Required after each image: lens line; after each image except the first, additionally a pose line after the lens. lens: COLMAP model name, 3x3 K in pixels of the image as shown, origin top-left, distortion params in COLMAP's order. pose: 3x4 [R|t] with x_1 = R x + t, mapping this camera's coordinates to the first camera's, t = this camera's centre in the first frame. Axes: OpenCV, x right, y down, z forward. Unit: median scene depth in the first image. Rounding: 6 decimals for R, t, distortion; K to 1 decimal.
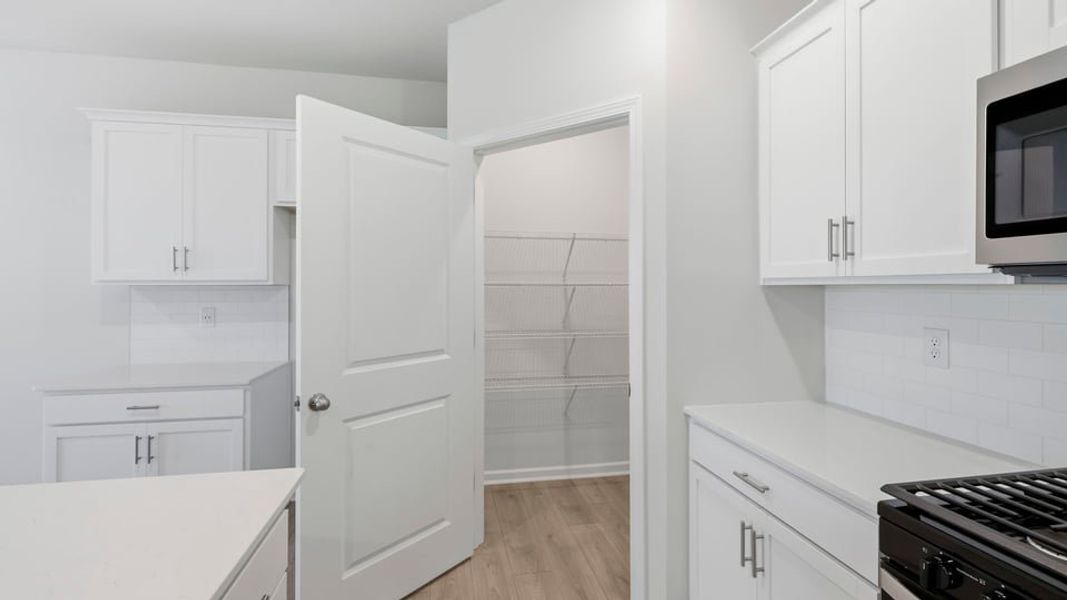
lens RADIAL K [[465.2, 0, 525.2], [0, 465.2, 285.7], [0, 0, 1]] dist [0.000601, 0.000199]
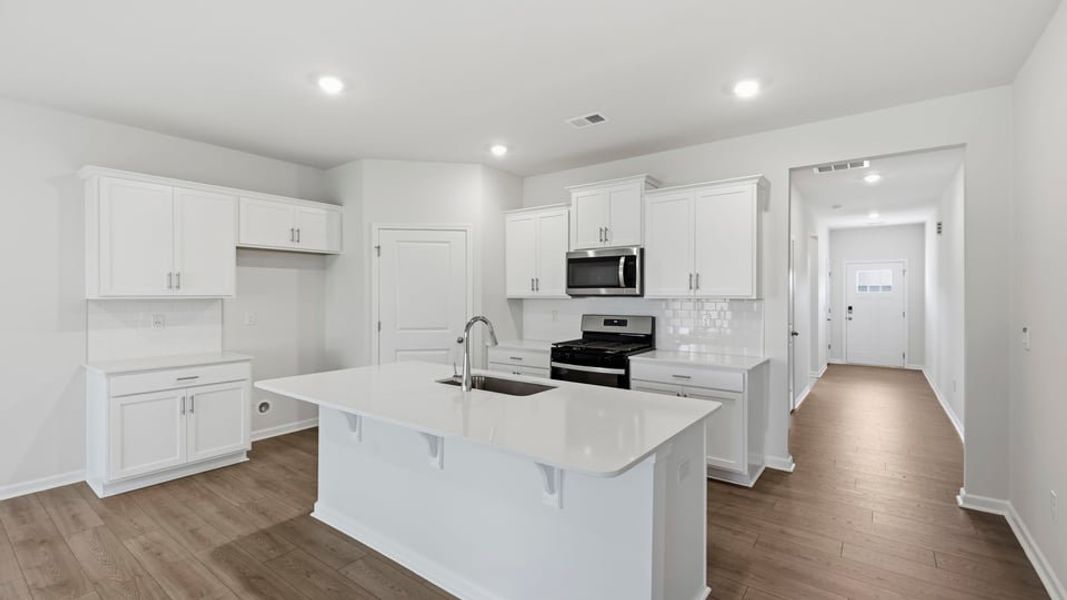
lens RADIAL K [[451.1, 0, 533.5], [0, 451.1, 300.0], [0, 0, 1]] dist [0.000357, -0.000019]
pose [[0.731449, -0.007055, 0.681859, -1.234535], [-0.001115, 0.999933, 0.011543, -0.021587], [-0.681895, -0.009204, 0.731392, -1.091522]]
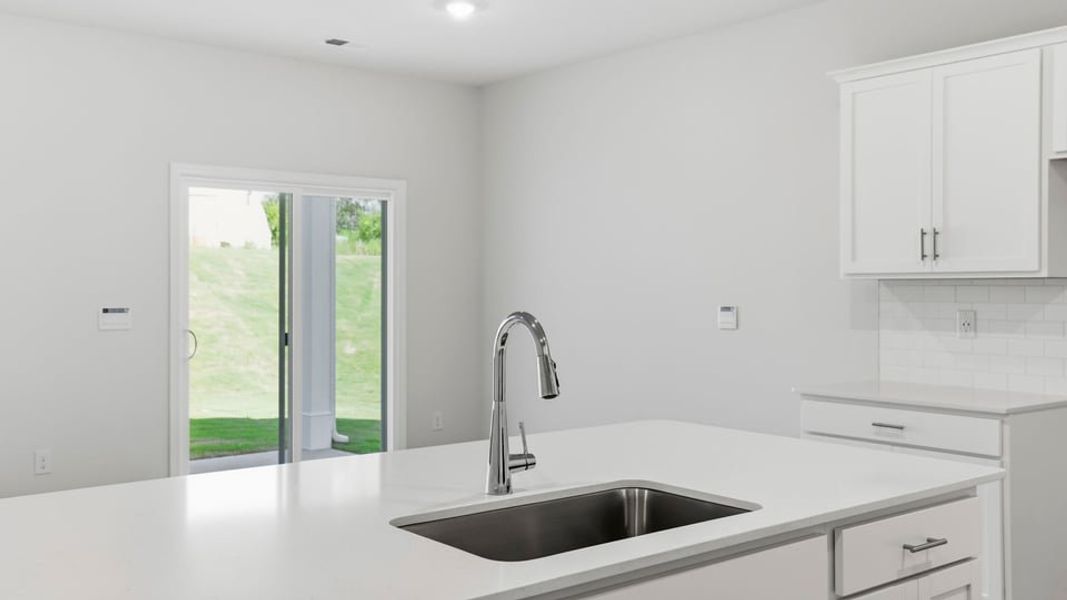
lens RADIAL K [[1034.8, 0, 532.4], [0, 1034.8, 268.6], [0, 0, 1]] dist [0.056081, 0.006922]
pose [[0.499578, -0.014449, -0.866148, 0.589367], [0.003320, 0.999885, -0.014765, 0.007781], [0.866263, 0.004501, 0.499569, -0.594384]]
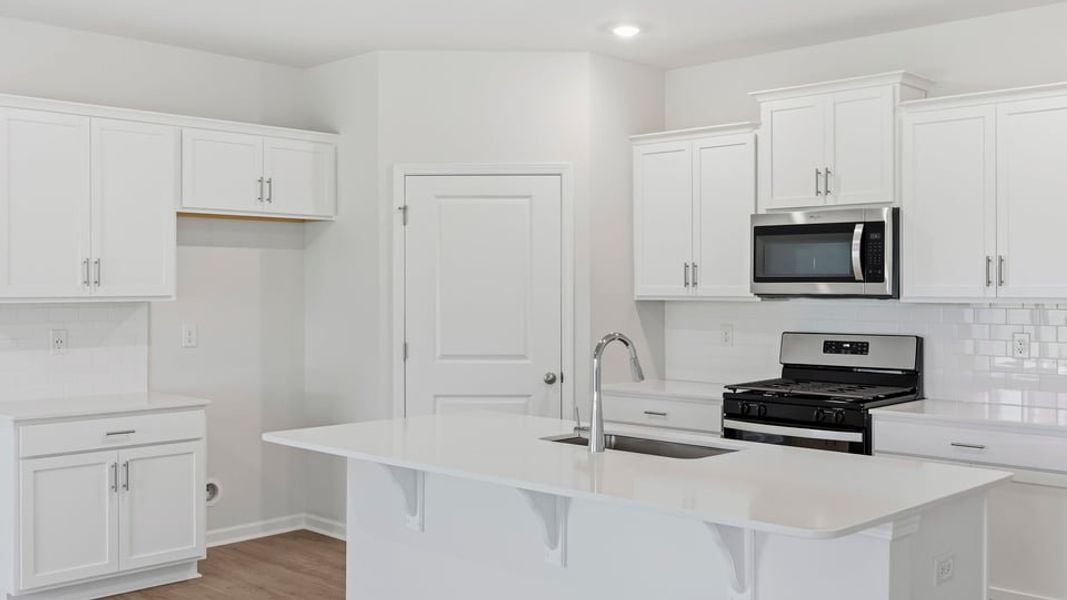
lens RADIAL K [[1028.5, 0, 532.6], [0, 1028.5, 288.7], [0, 0, 1]] dist [-0.017336, 0.001946]
pose [[0.811219, -0.000428, 0.584742, -1.677392], [-0.000796, 0.999998, 0.001837, -0.043547], [-0.584742, -0.001956, 0.811217, -1.456365]]
